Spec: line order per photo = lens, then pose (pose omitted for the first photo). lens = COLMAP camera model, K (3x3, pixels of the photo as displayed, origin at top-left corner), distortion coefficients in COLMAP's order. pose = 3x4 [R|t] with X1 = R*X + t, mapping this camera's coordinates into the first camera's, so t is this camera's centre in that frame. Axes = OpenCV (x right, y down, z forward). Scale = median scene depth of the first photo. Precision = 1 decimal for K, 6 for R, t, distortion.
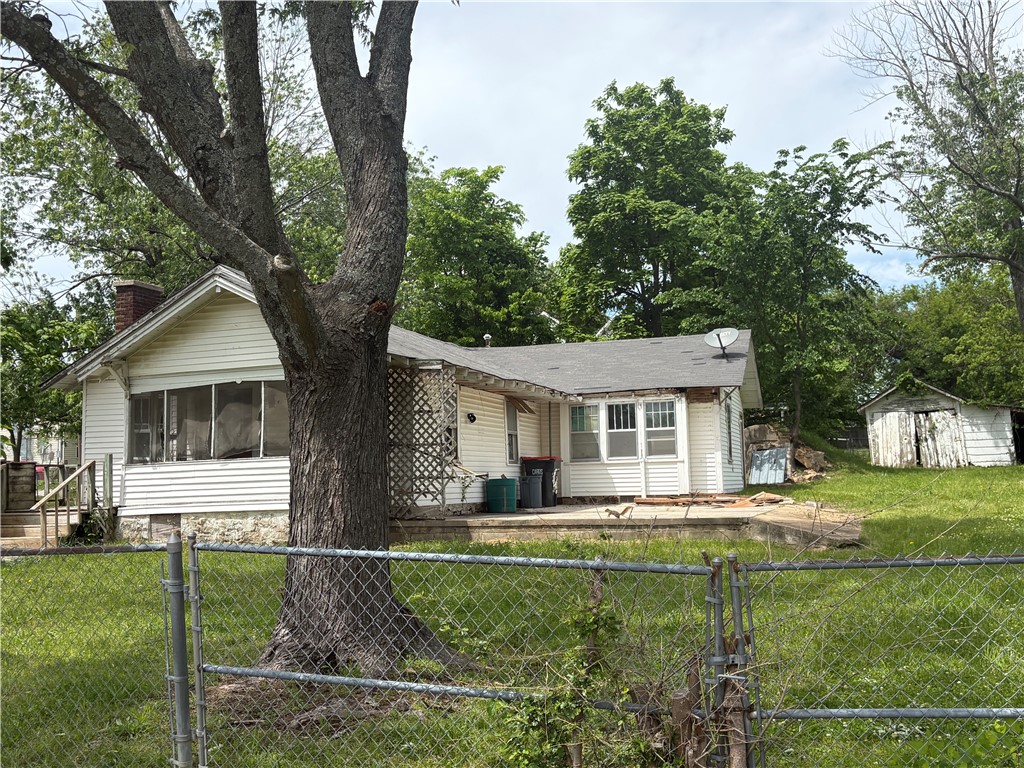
lens RADIAL K [[1066.5, 0, 500.2], [0, 1066.5, 405.0], [0, 0, 1]] dist [0.030614, 0.000000]
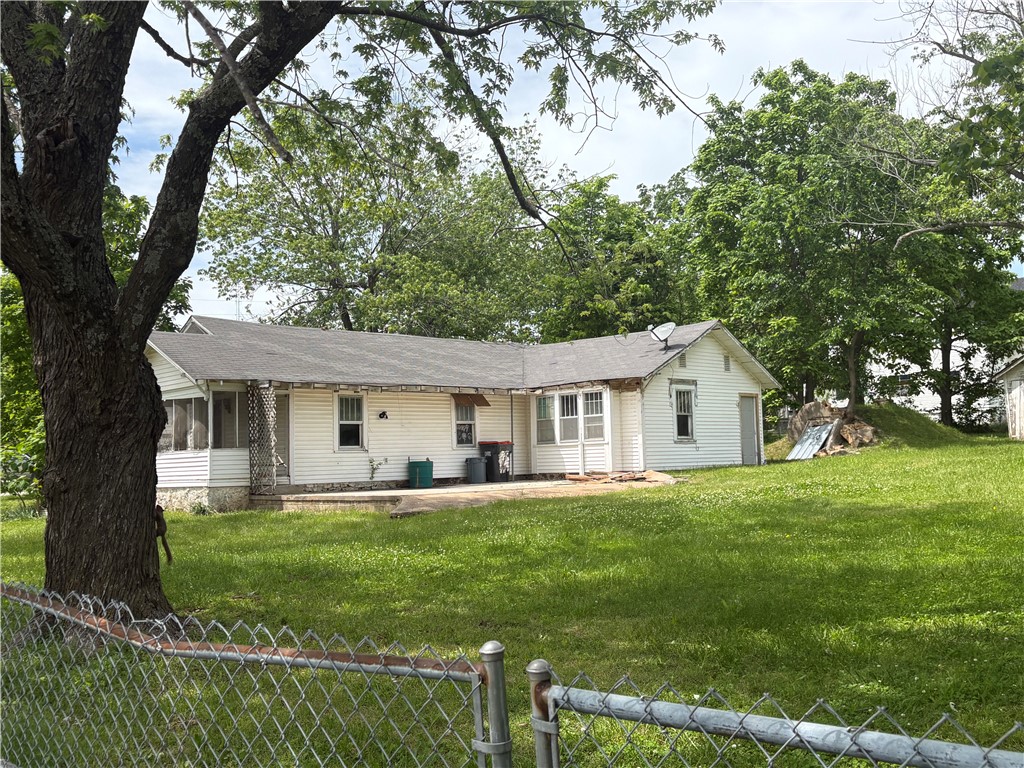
lens RADIAL K [[1066.5, 0, 513.6], [0, 1066.5, 395.9], [0, 0, 1]] dist [0.030614, 0.000000]
pose [[0.888420, -0.031351, -0.457960, 0.971952], [0.043381, 0.998934, 0.015772, -0.033704], [0.456977, -0.033879, 0.888833, -0.108400]]
